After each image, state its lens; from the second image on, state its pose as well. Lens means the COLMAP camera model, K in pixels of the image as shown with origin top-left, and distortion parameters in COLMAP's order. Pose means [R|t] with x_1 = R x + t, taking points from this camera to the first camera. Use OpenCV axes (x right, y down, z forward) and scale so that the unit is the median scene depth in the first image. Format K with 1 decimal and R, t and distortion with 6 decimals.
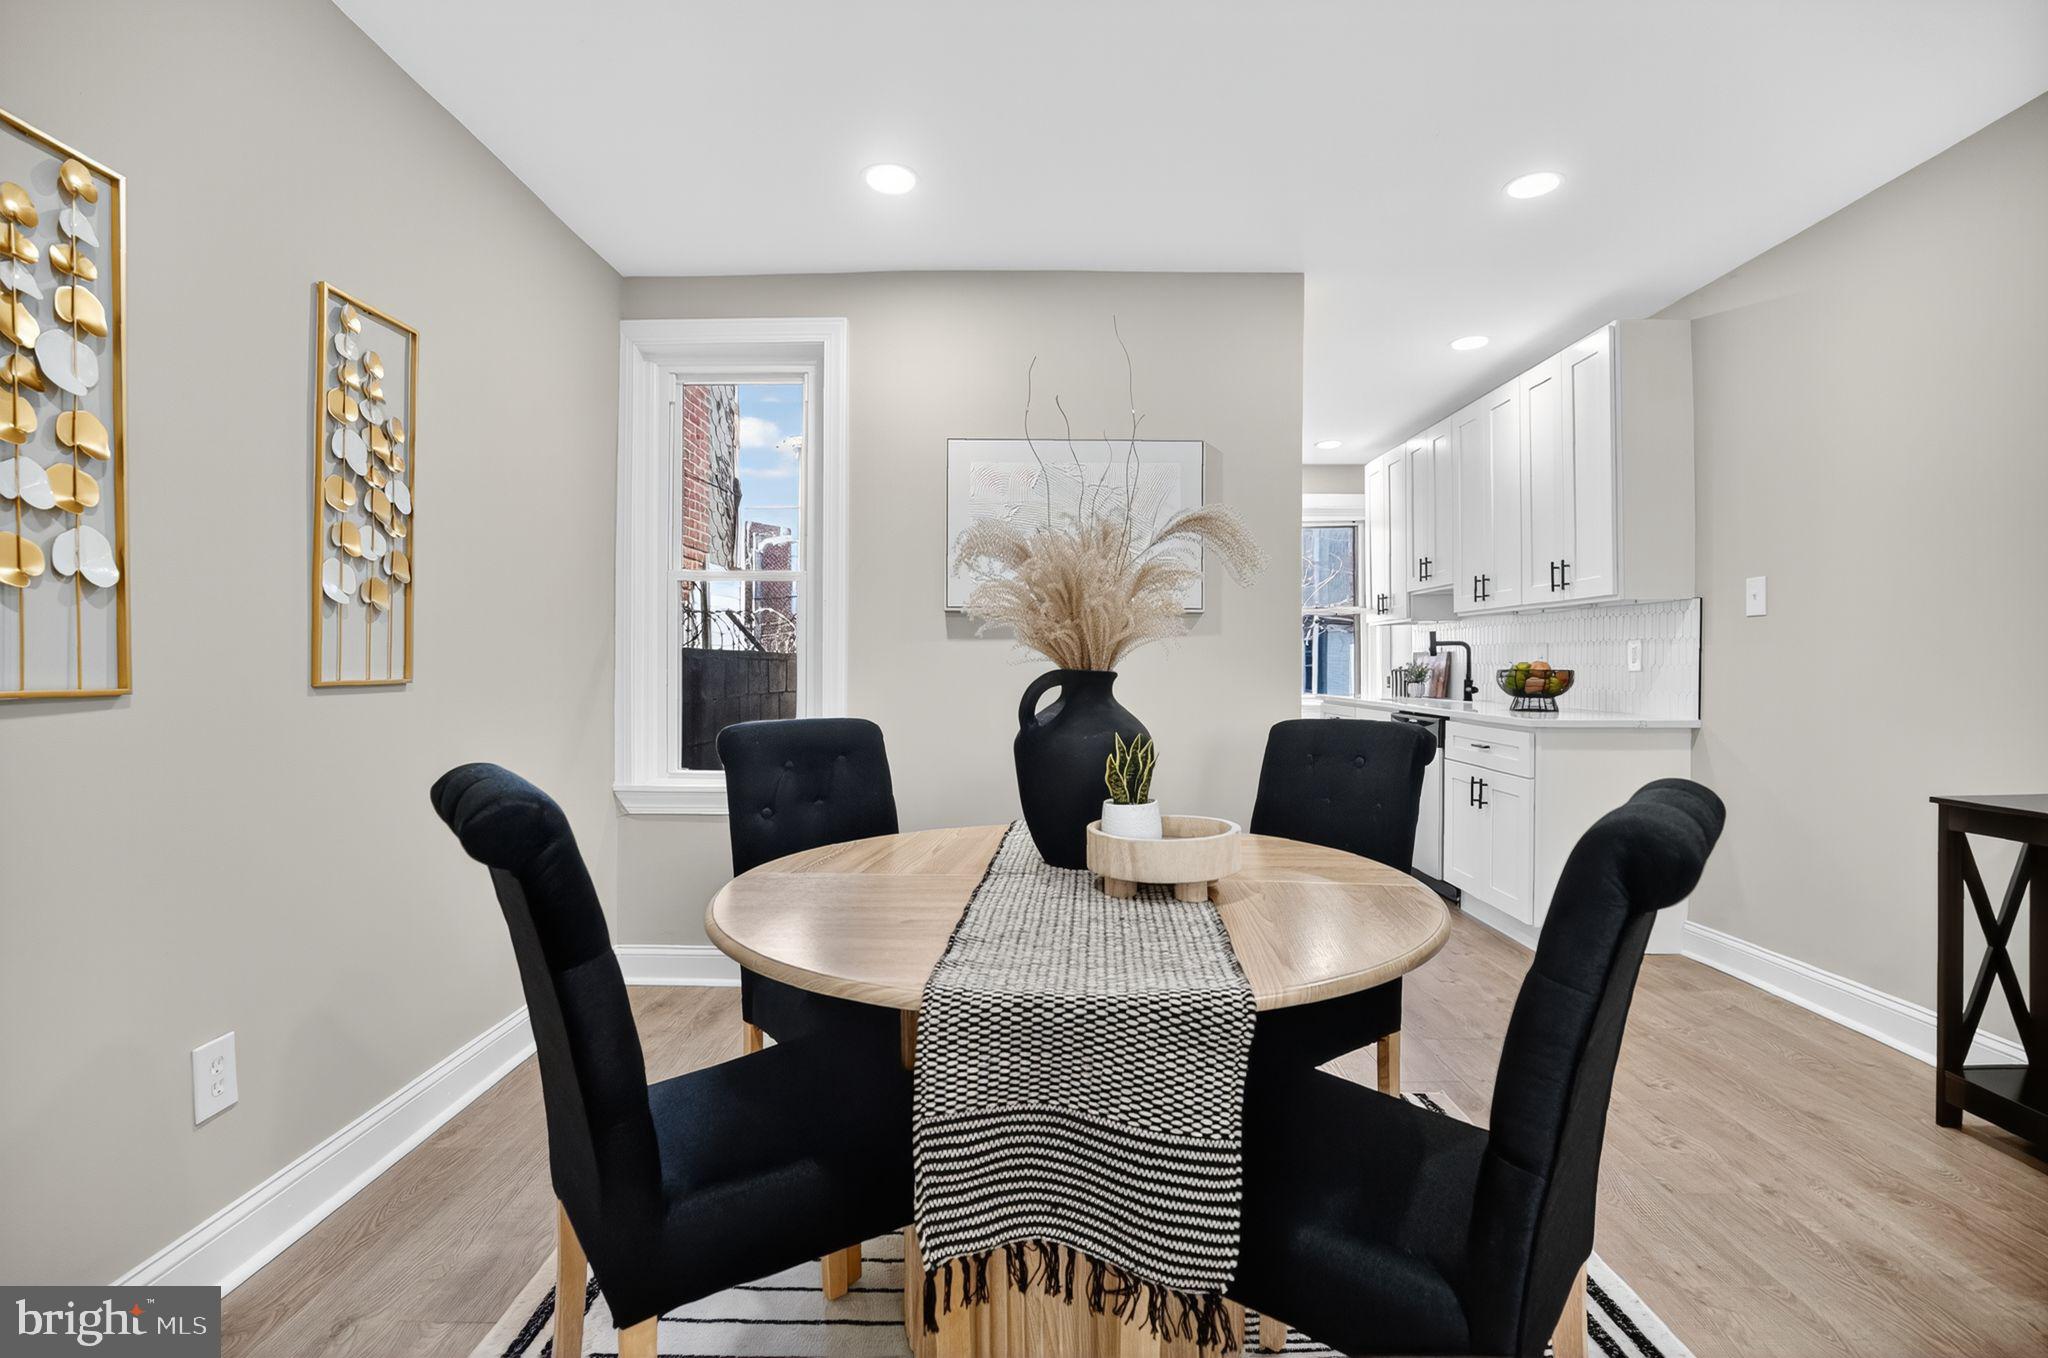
lens RADIAL K [[946.0, 0, 1024.0], [0, 946.0, 679.0], [0, 0, 1]] dist [-0.001319, -0.000220]
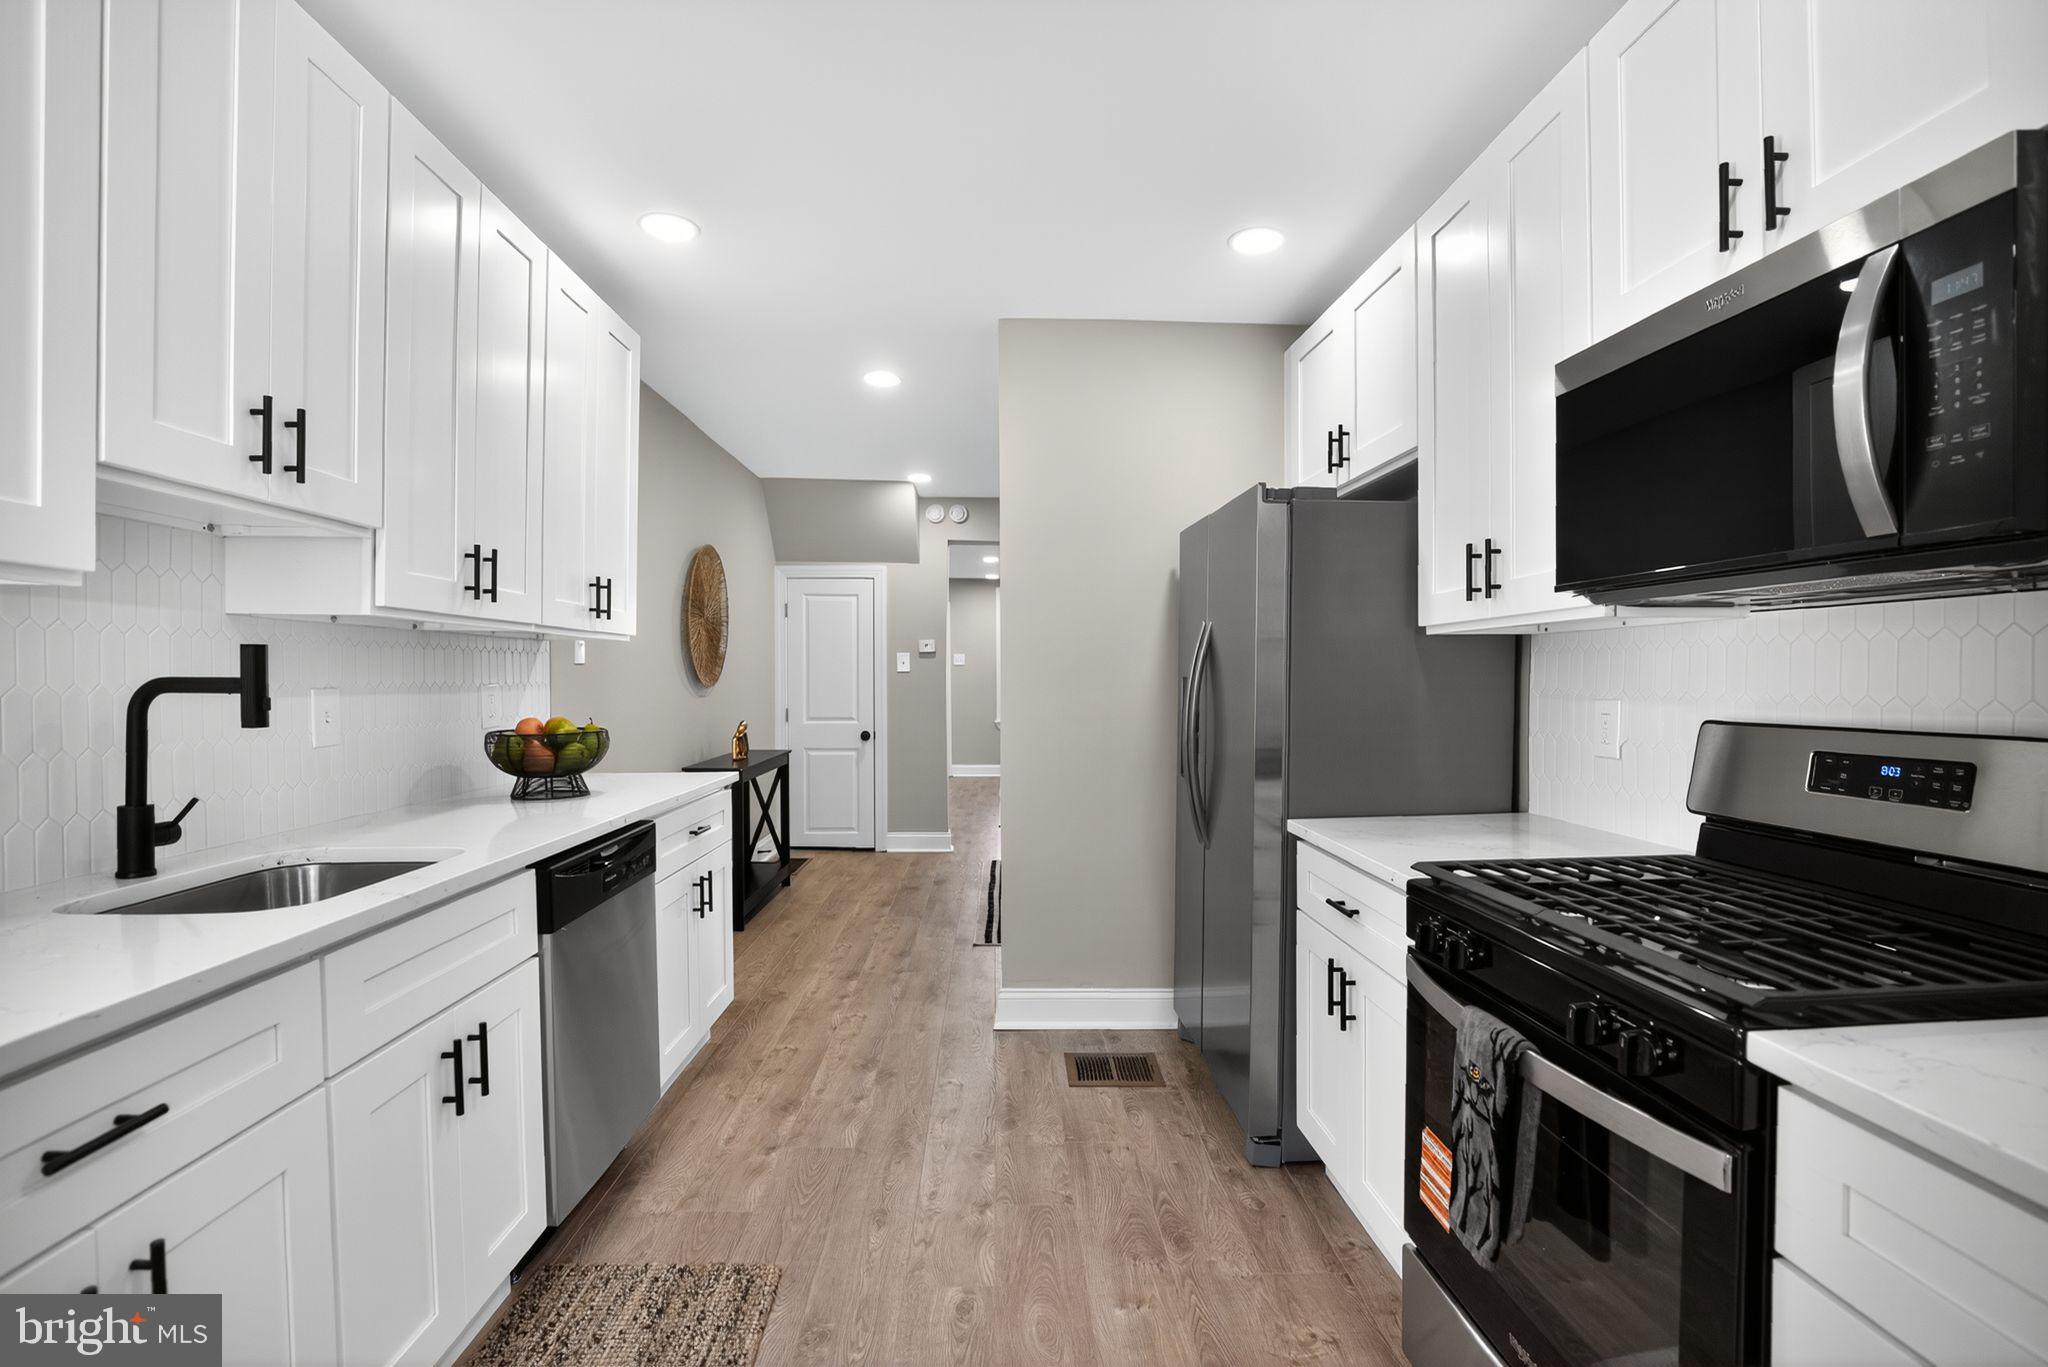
lens RADIAL K [[946.0, 0, 1024.0], [0, 946.0, 683.5], [0, 0, 1]] dist [-0.001319, -0.000220]
pose [[-0.999006, 0.002630, -0.044496, 0.267914], [0.001617, 0.999739, 0.022795, -0.059570], [0.044544, 0.022701, -0.998749, 1.750728]]
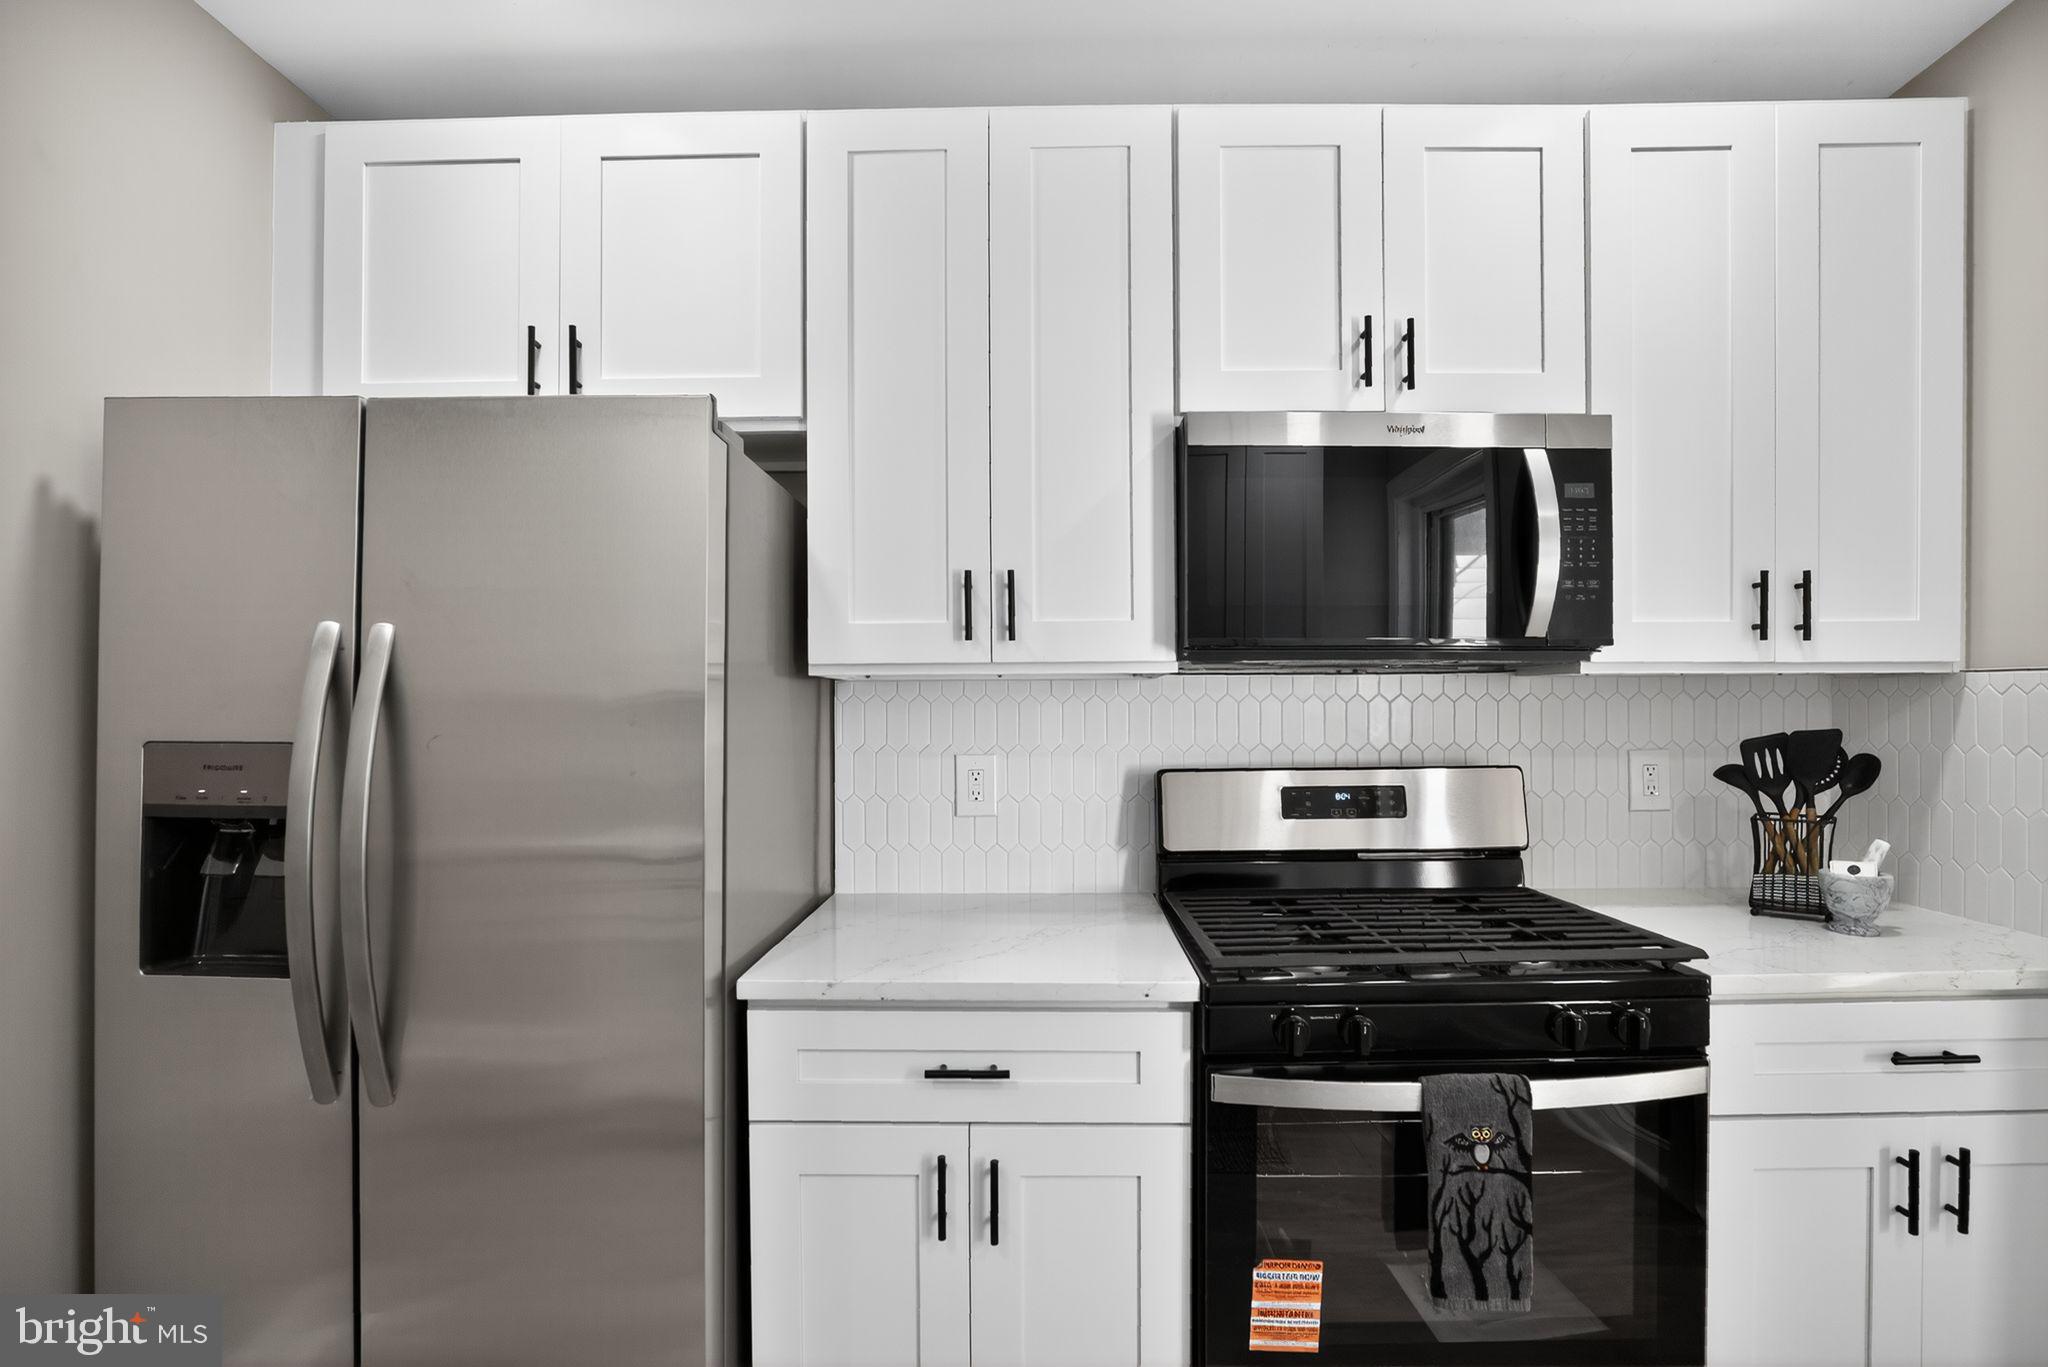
lens RADIAL K [[979.4, 0, 1035.8], [0, 979.4, 713.8], [0, 0, 1]] dist [-0.018590, 0.000059]
pose [[-0.025685, 0.002401, -0.999667, 0.440348], [-0.009582, 0.999951, 0.002648, -0.061395], [0.999624, 0.009647, -0.025661, 1.277263]]
